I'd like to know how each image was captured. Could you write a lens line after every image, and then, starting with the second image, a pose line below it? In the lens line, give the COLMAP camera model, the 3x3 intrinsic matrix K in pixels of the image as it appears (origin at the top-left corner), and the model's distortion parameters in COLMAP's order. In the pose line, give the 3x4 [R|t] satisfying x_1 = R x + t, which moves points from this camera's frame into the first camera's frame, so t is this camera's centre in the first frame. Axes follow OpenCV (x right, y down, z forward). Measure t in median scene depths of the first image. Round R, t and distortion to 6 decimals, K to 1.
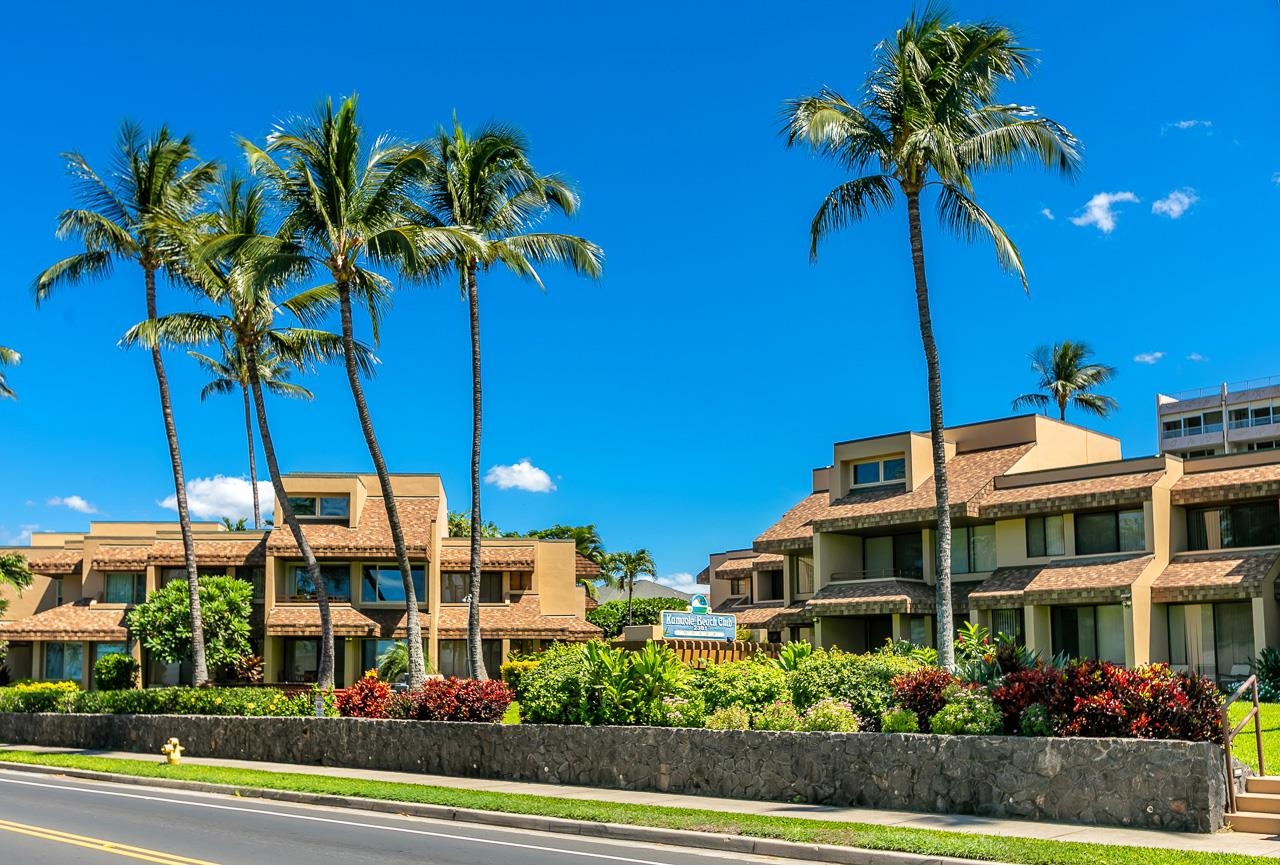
lens RADIAL K [[1481.3, 0, 640.0], [0, 1481.3, 432.5], [0, 0, 1]] dist [0.007076, 0.045037]
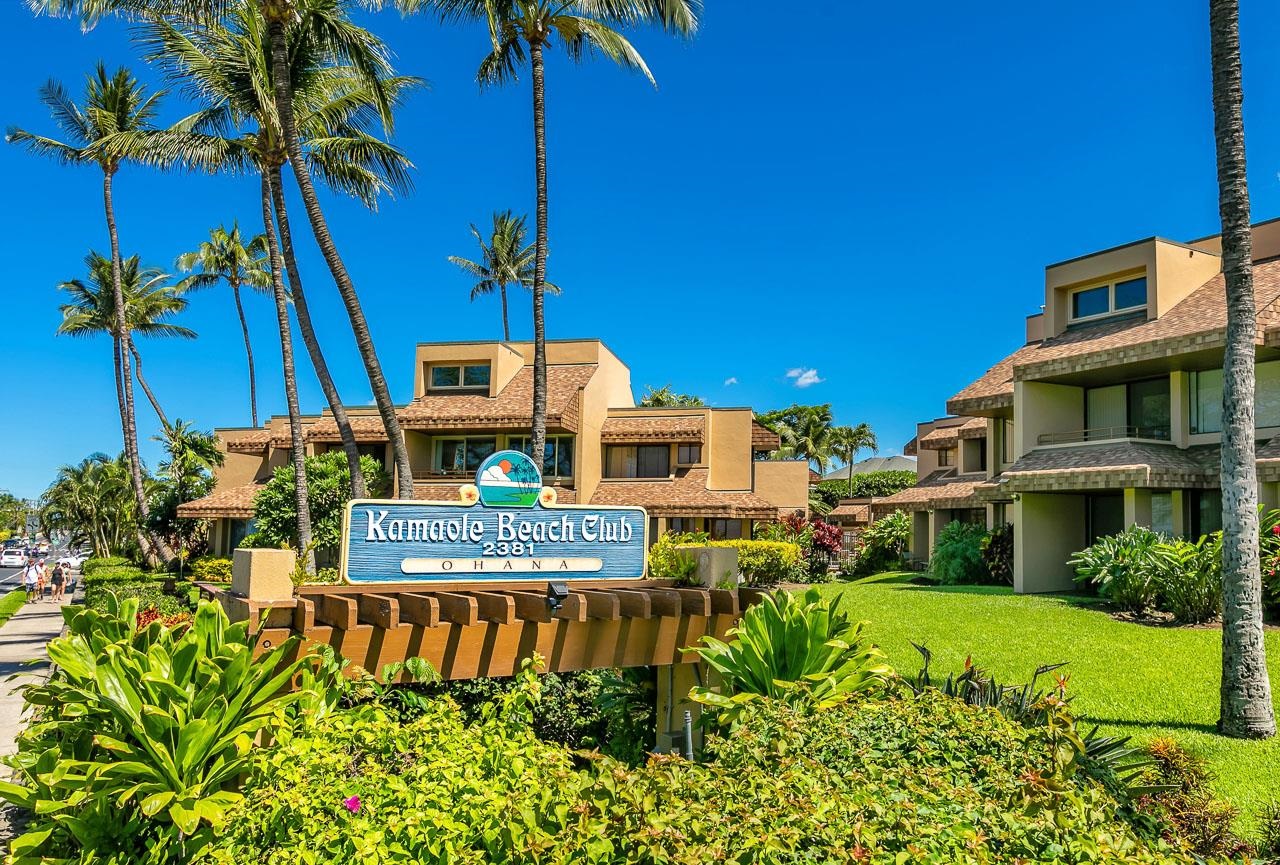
lens RADIAL K [[1105.7, 0, 635.9], [0, 1105.7, 489.2], [0, 0, 1]] dist [-0.015367, 0.004221]
pose [[0.968328, -0.005678, -0.249615, 0.069107], [0.036880, 0.992028, 0.120503, 0.046118], [0.246941, -0.125892, 0.960818, 0.397069]]
